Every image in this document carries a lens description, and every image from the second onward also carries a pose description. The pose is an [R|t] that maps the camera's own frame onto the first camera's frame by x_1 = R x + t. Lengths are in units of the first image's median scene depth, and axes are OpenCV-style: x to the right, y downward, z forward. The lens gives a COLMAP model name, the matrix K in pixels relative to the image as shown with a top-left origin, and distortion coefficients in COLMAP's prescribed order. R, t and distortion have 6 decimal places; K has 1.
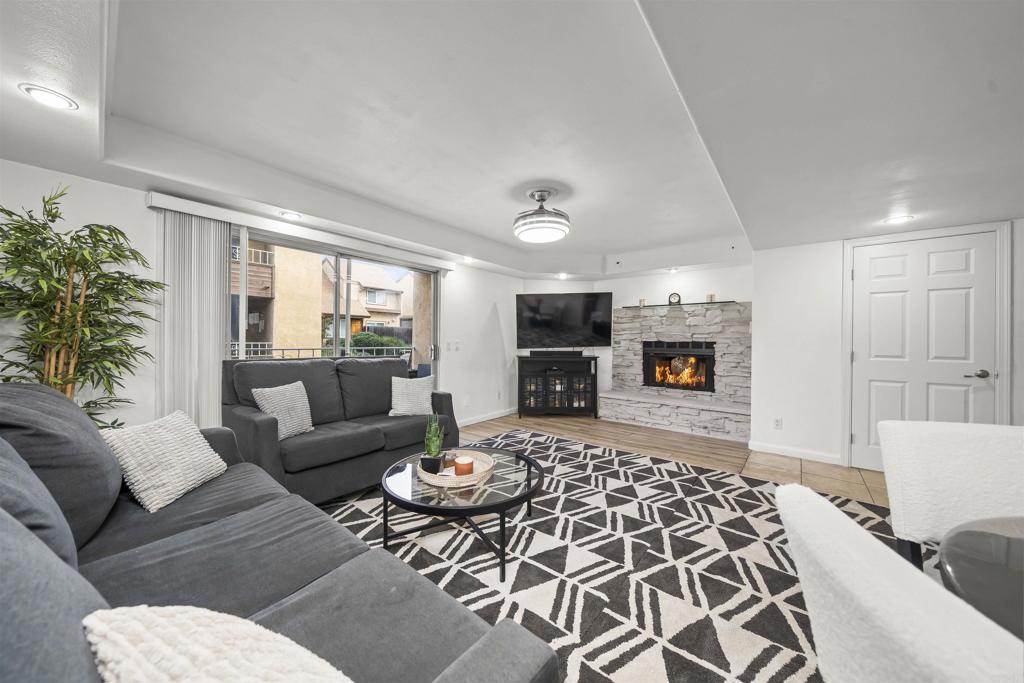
lens RADIAL K [[346.3, 0, 508.2], [0, 346.3, 340.1], [0, 0, 1]] dist [-0.001612, -0.000153]
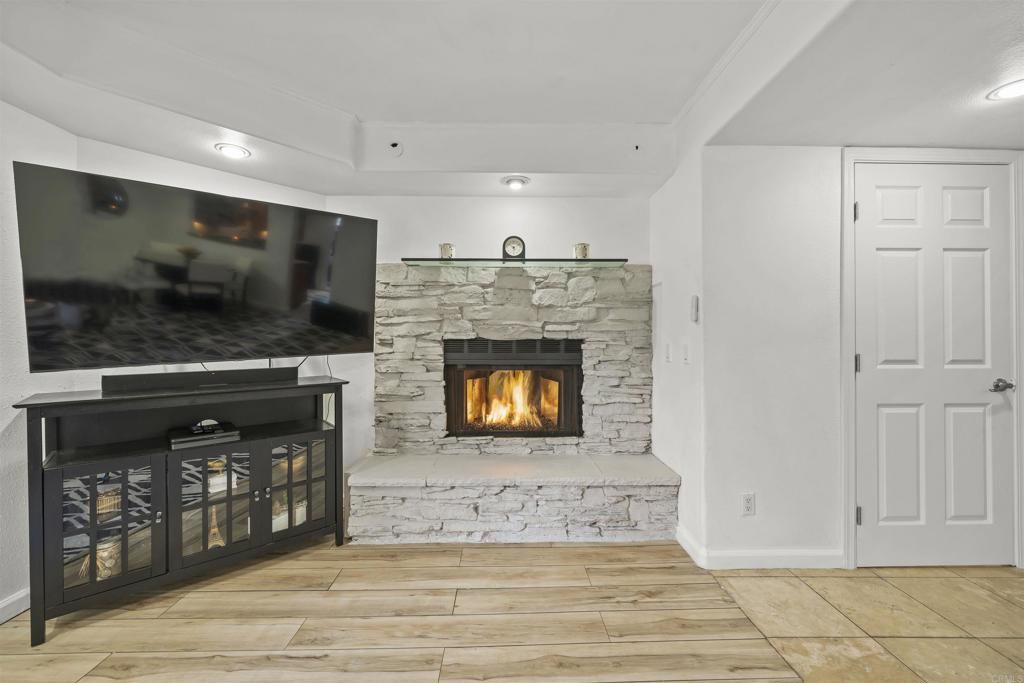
lens RADIAL K [[408.5, 0, 509.5], [0, 408.5, 337.9], [0, 0, 1]] dist [-0.000074, 0.000313]
pose [[0.754176, -0.010179, 0.656593, 0.112503], [0.008267, 0.999948, 0.006006, -0.000978], [-0.656620, 0.000899, 0.754221, 0.596010]]
